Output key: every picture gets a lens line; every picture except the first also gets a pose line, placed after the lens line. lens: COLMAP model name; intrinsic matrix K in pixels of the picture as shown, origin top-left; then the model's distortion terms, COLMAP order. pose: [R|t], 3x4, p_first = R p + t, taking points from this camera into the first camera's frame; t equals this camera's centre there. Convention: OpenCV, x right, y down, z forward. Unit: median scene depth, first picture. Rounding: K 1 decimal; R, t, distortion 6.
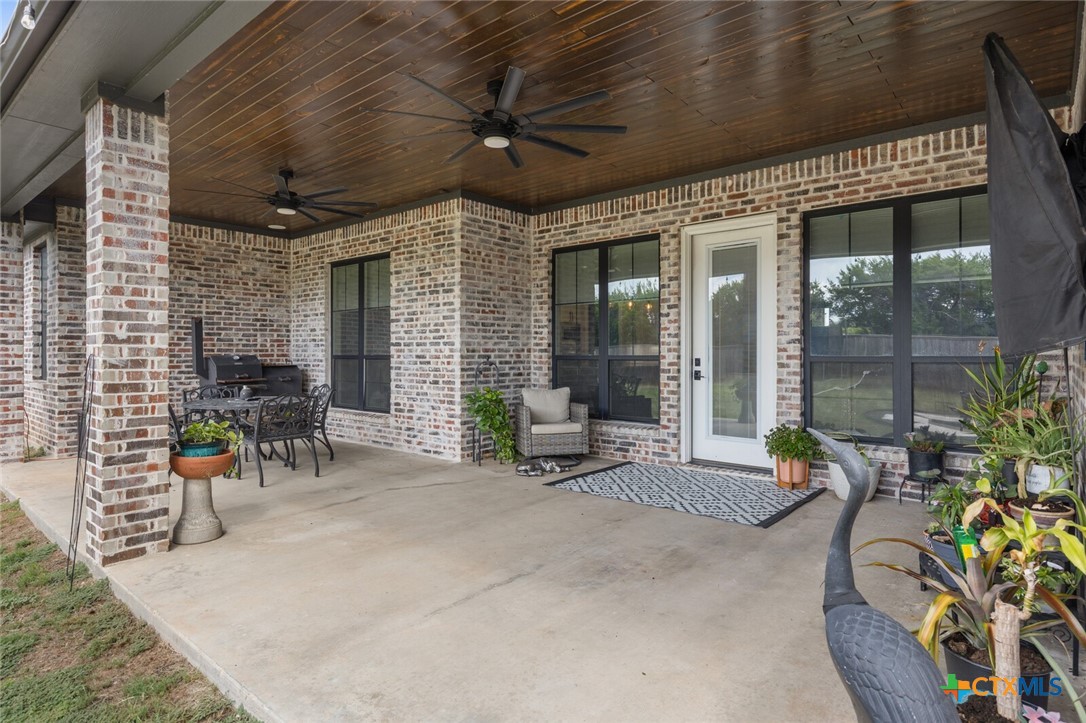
lens RADIAL K [[591.7, 0, 543.0], [0, 591.7, 361.5], [0, 0, 1]] dist [0.003641, -0.000414]
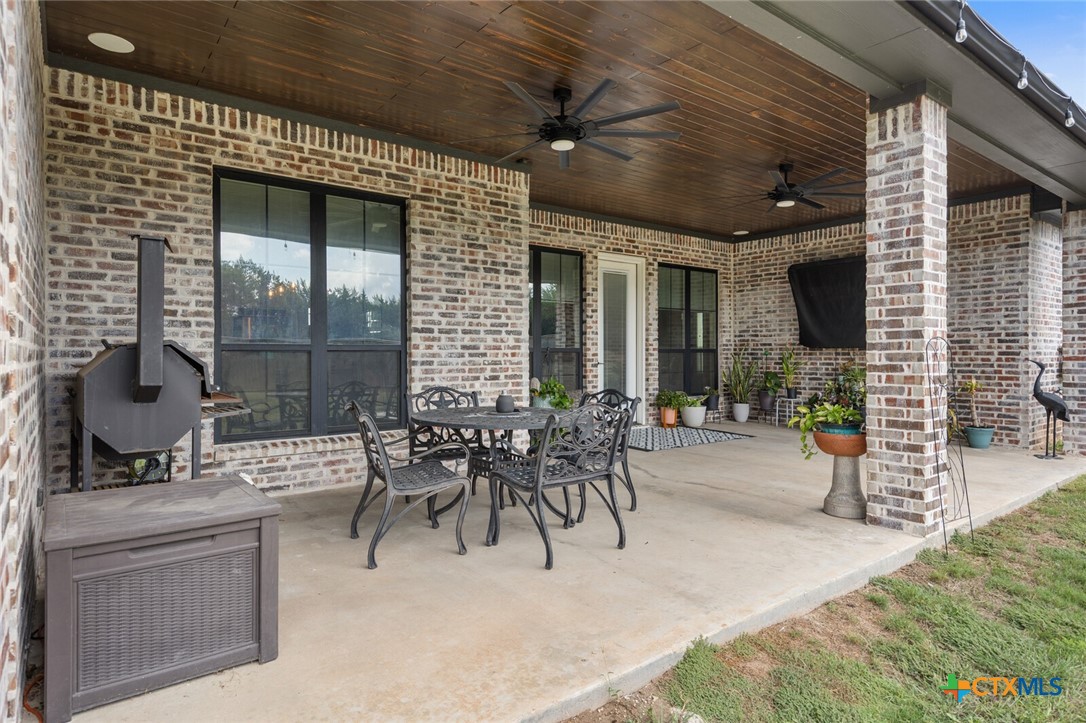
lens RADIAL K [[591.7, 0, 543.0], [0, 591.7, 361.5], [0, 0, 1]] dist [0.003641, -0.000414]
pose [[0.227181, -0.012853, 0.973768, -0.982430], [0.012766, 0.999866, 0.010219, 0.004143], [-0.973769, 0.010110, 0.227314, 0.736896]]
